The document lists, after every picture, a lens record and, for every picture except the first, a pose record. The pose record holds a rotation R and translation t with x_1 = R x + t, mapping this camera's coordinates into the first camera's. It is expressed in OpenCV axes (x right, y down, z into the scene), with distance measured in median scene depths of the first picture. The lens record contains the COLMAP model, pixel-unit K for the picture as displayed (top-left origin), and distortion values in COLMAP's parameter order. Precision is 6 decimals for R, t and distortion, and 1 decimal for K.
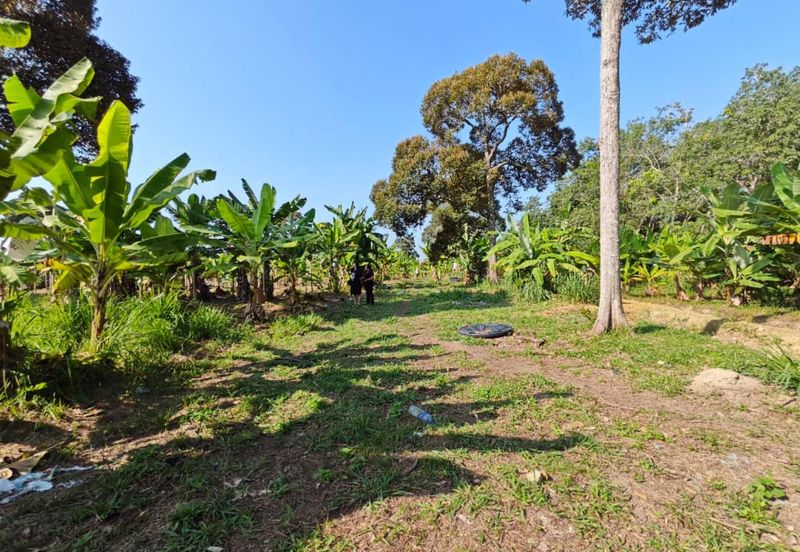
lens RADIAL K [[375.2, 0, 400.0], [0, 375.2, 276.0], [0, 0, 1]] dist [0.028820, -0.006380]
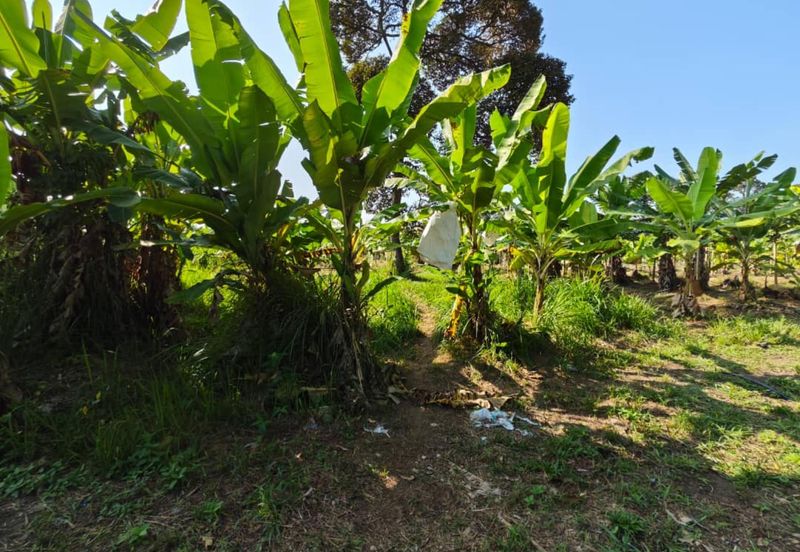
lens RADIAL K [[350.6, 0, 400.0], [0, 350.6, 276.0], [0, 0, 1]] dist [-0.000202, 0.008606]
pose [[0.542193, 0.085408, -0.835902, -0.100516], [-0.021088, 0.995890, 0.088076, -0.037848], [0.839990, -0.030127, 0.541766, 0.031162]]
